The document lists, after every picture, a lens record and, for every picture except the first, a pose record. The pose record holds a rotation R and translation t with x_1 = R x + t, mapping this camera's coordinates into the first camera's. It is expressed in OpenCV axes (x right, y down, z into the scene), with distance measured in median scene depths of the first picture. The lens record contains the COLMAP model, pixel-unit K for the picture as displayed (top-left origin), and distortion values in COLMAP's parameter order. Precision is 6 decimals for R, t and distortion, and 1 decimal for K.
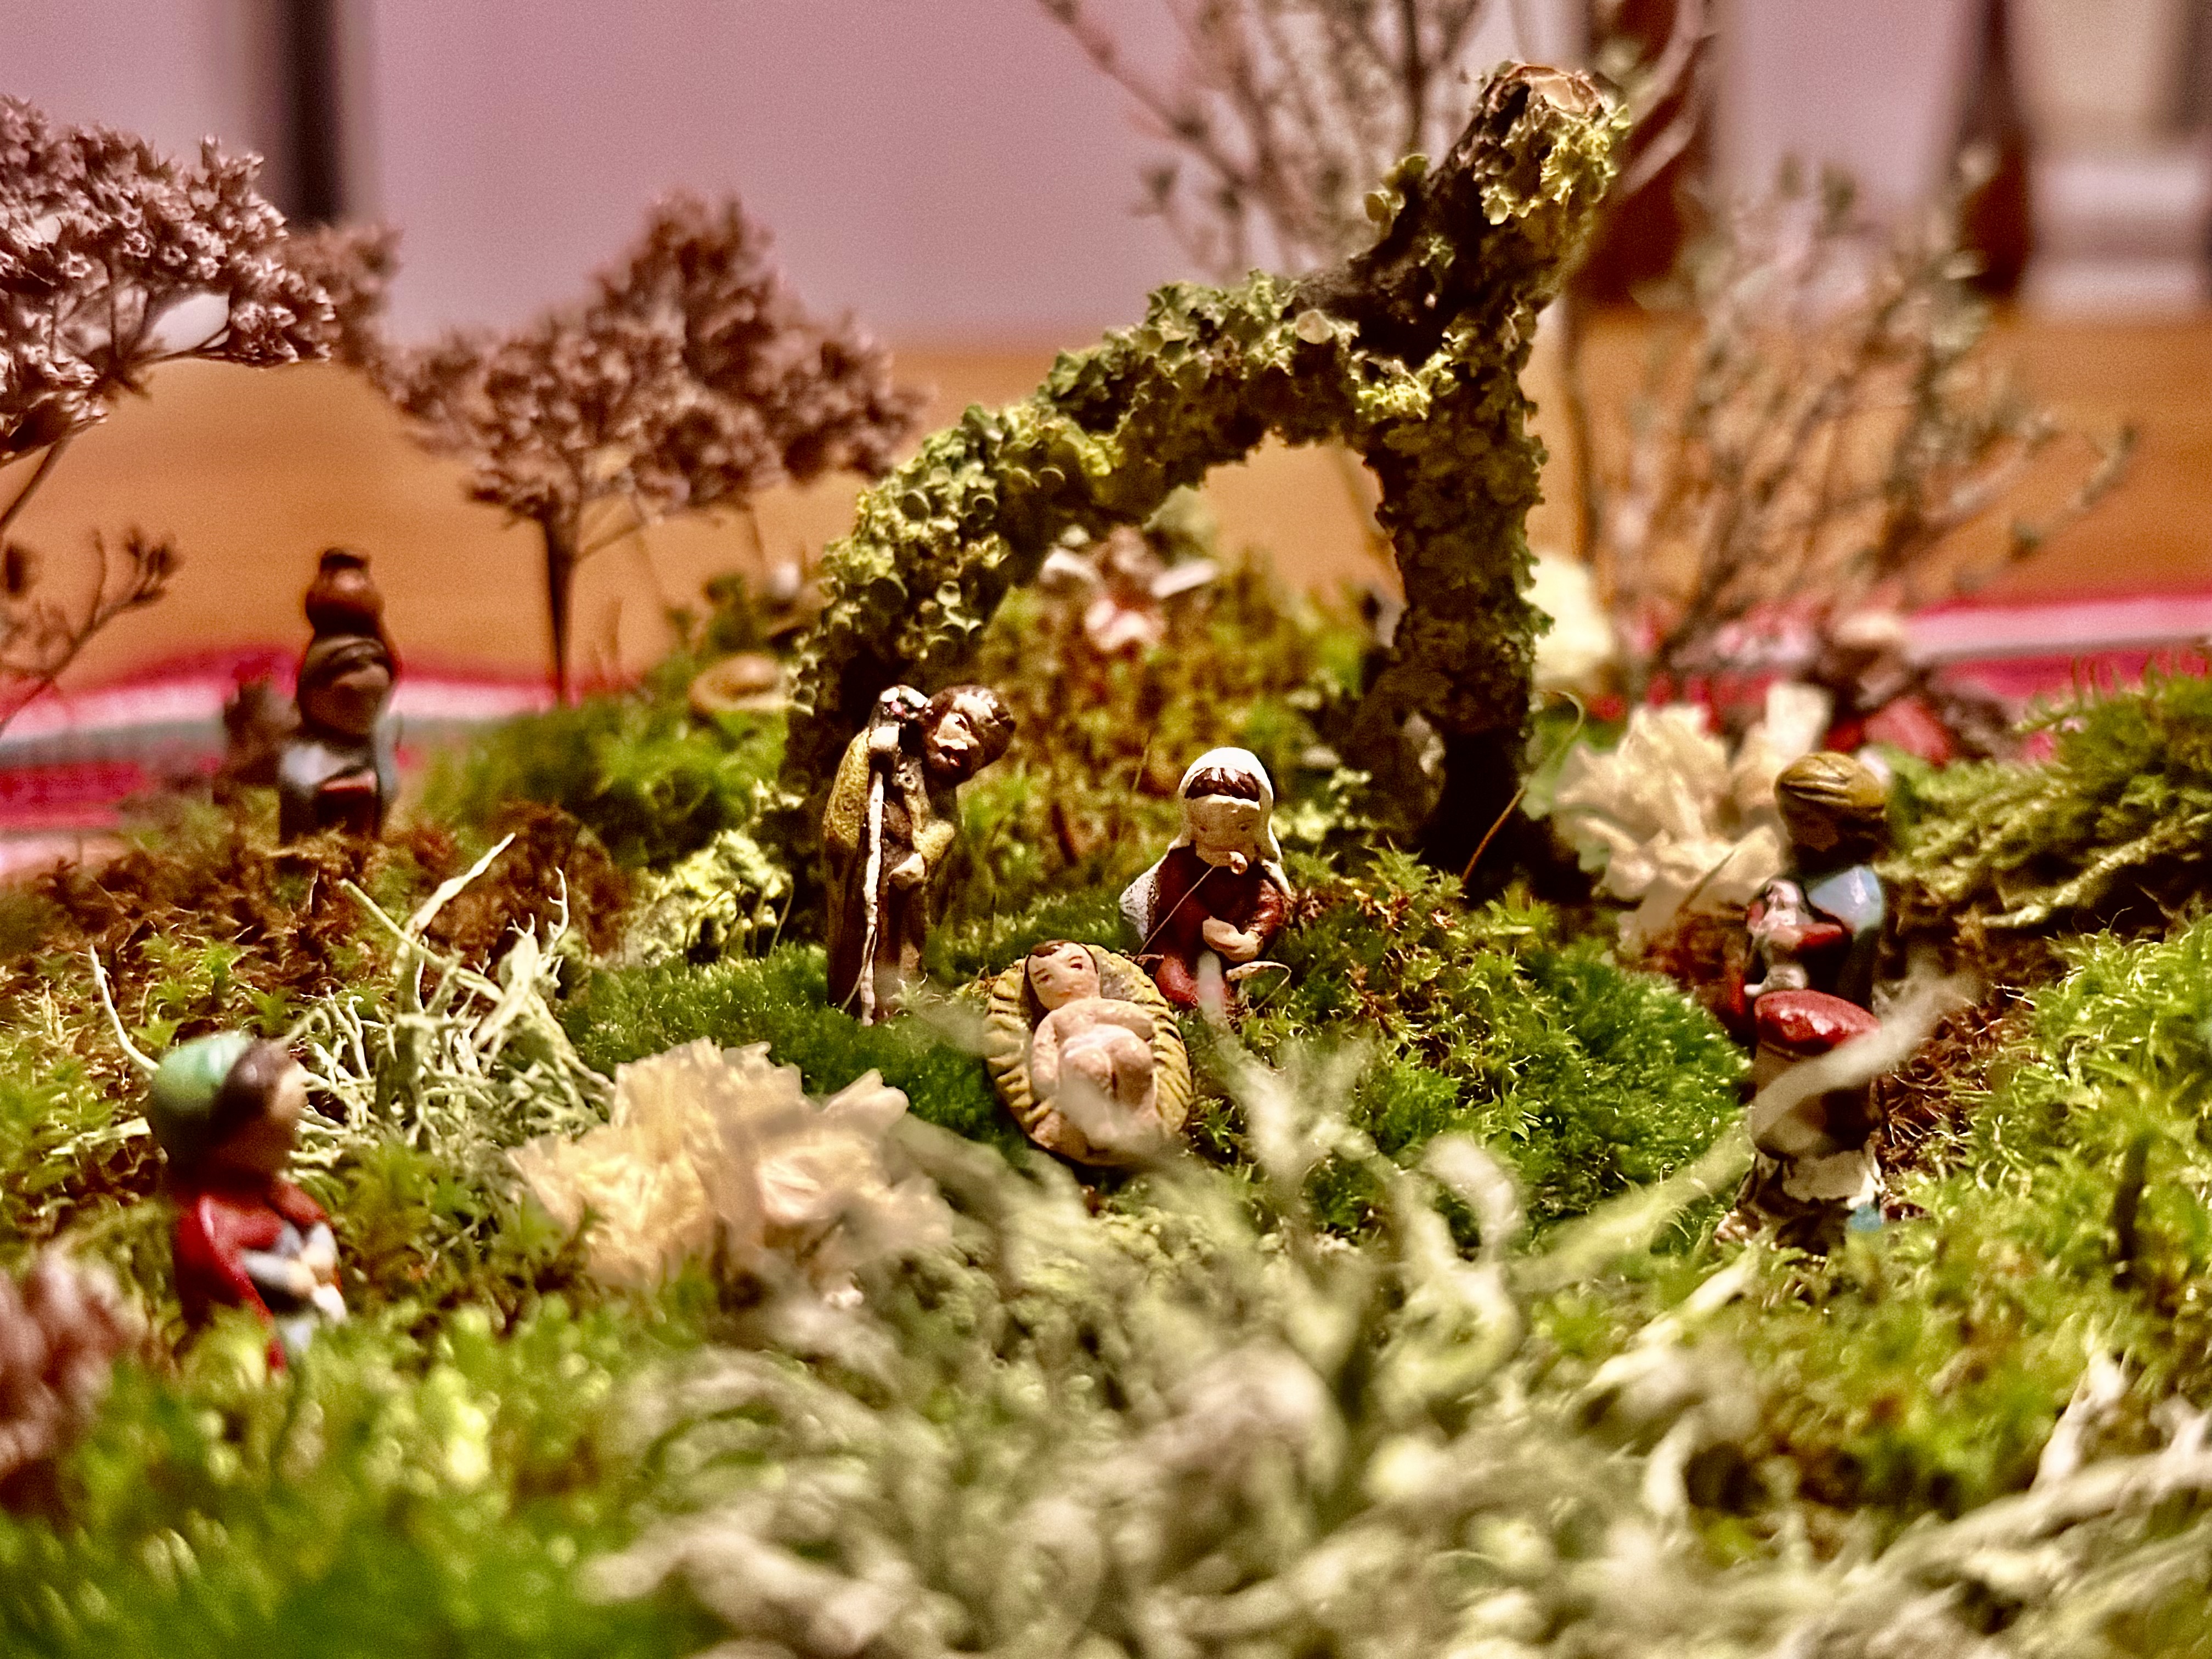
lens RADIAL K [[3157.4, 0, 1106.0], [0, 3157.4, 829.5], [0, 0, 1]] dist [0.132917, -0.047843]
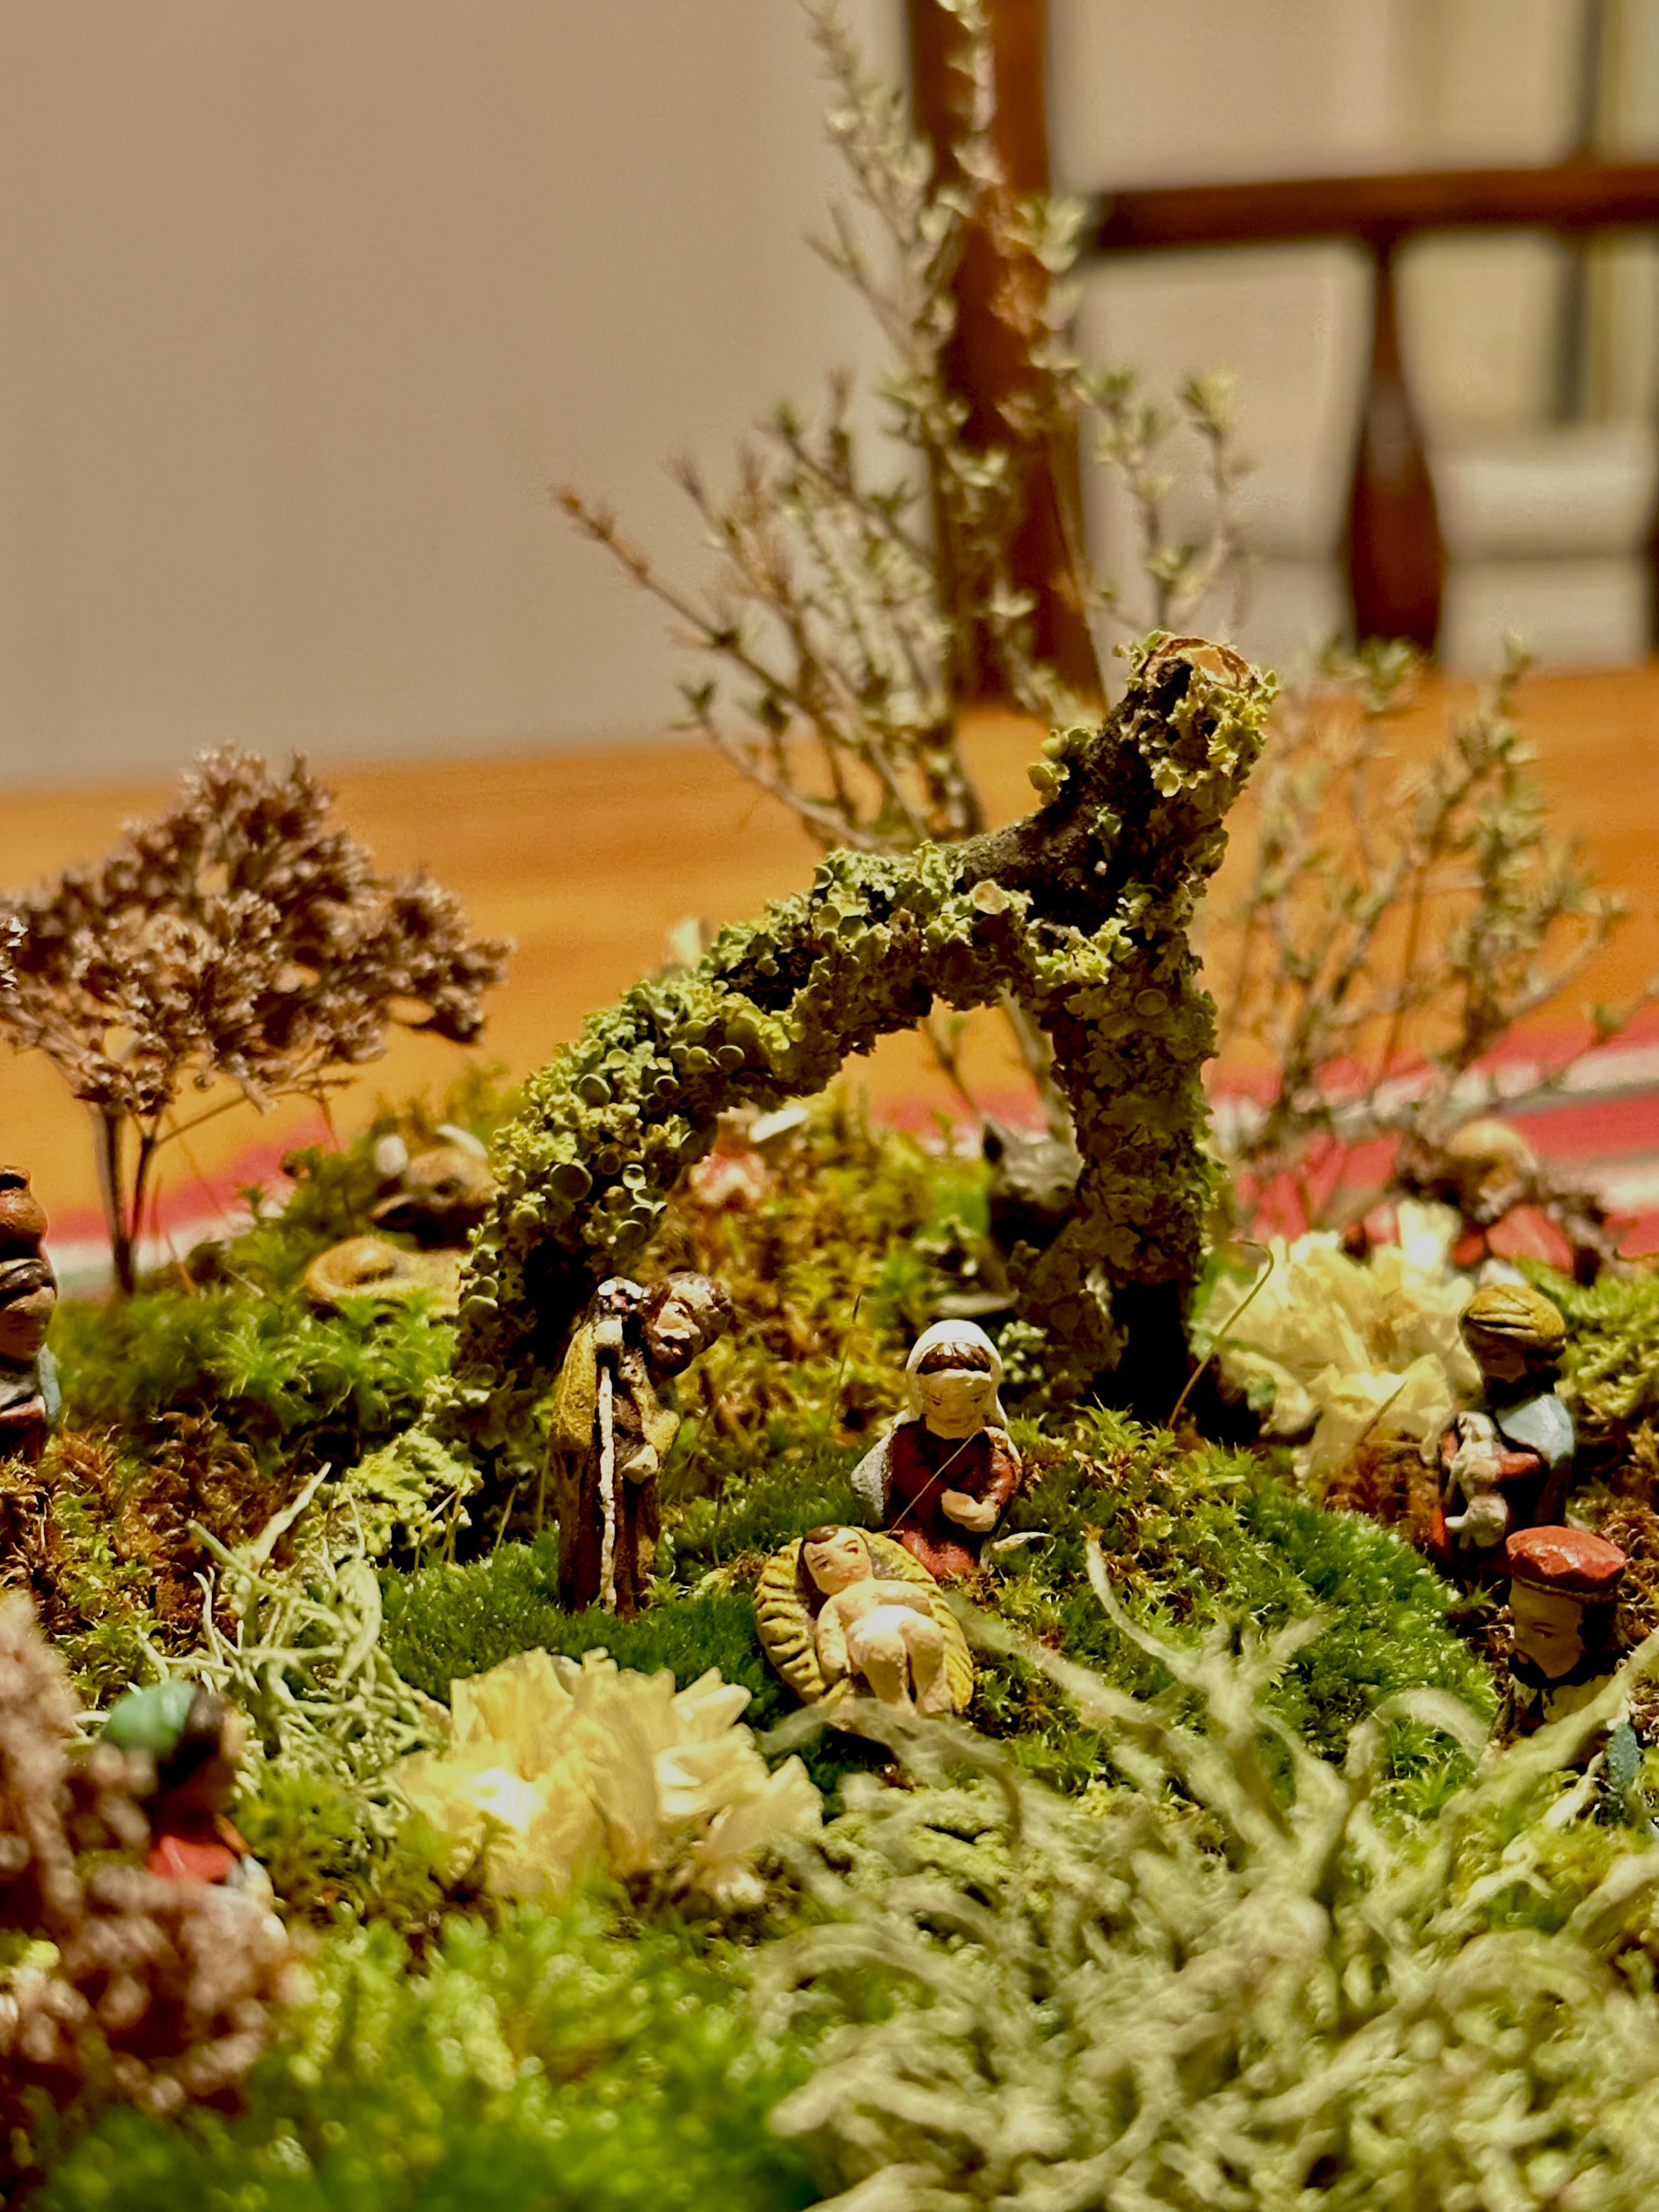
lens RADIAL K [[4043.0, 0, 829.5], [0, 4043.0, 1106.0], [0, 0, 1]] dist [0.147168, -0.069534]
pose [[0.988839, -0.056908, 0.137689, -0.167430], [0.063590, 0.996978, -0.044621, -0.037484], [-0.134734, 0.052878, 0.989470, -0.272761]]
